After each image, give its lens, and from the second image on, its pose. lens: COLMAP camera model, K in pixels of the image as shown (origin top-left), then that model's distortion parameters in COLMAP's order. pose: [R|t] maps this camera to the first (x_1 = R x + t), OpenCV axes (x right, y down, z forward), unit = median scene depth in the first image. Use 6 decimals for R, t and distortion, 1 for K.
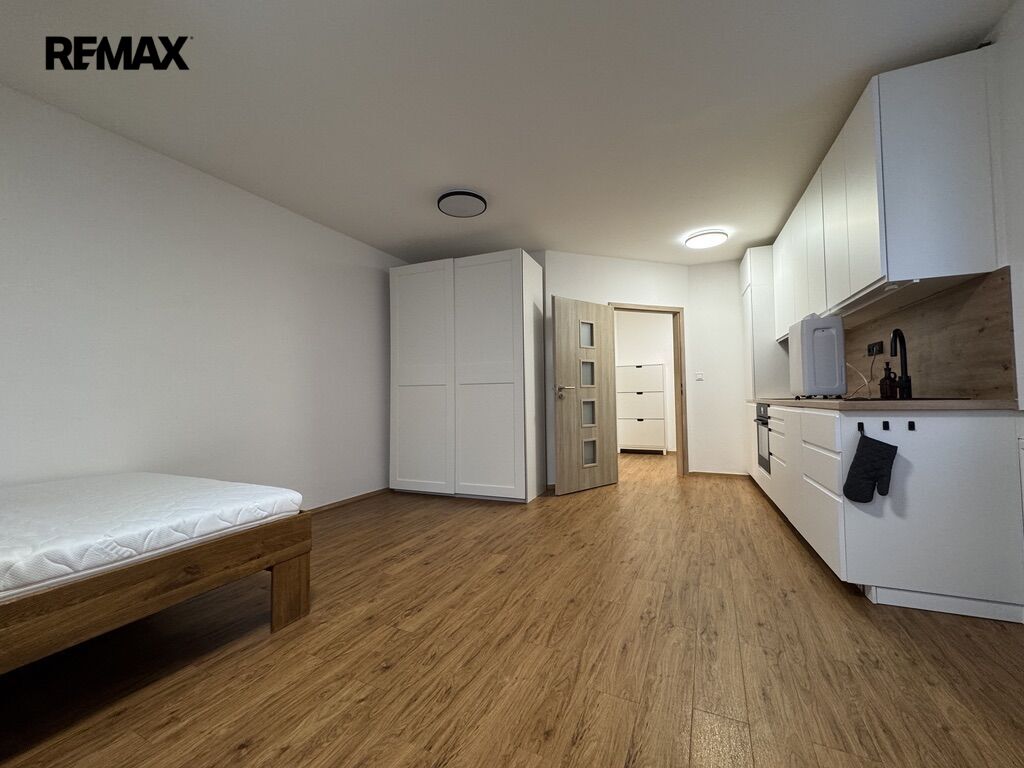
lens RADIAL K [[410.0, 0, 510.8], [0, 410.0, 388.0], [0, 0, 1]] dist [-0.001722, -0.000134]
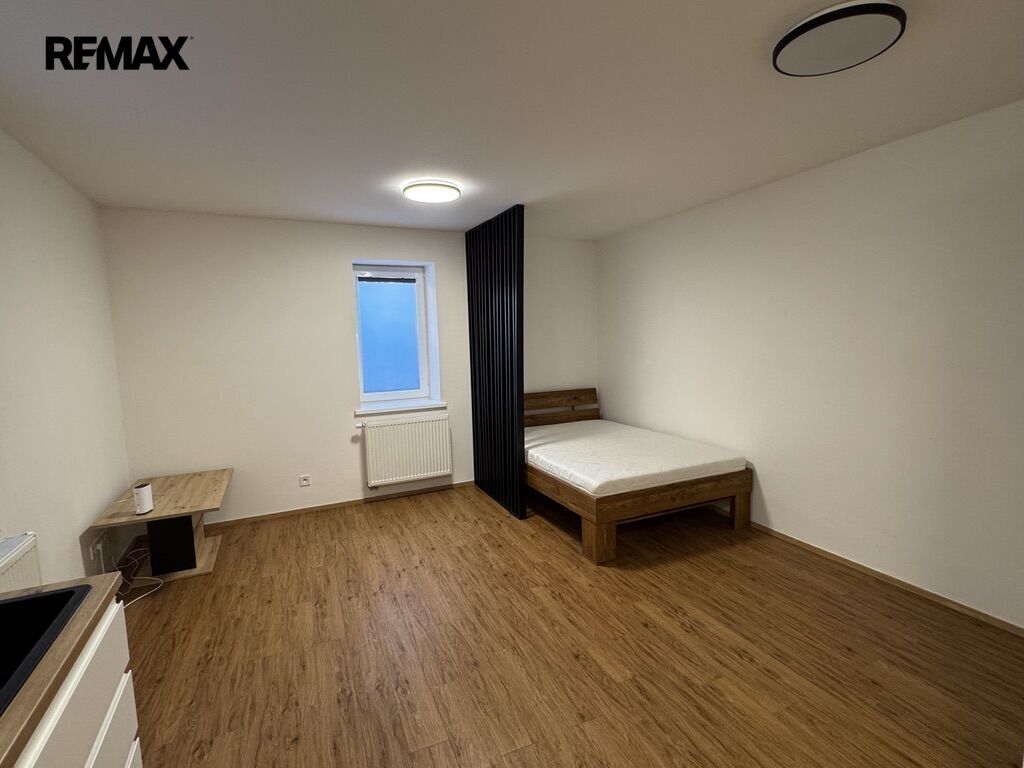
lens RADIAL K [[509.9, 0, 513.2], [0, 509.9, 385.9], [0, 0, 1]] dist [0.001441, 0.000196]
pose [[-0.660222, 0.111153, -0.742800, 0.923361], [0.059138, 0.993611, 0.096121, -0.259998], [0.748739, 0.019534, -0.662577, 1.855439]]
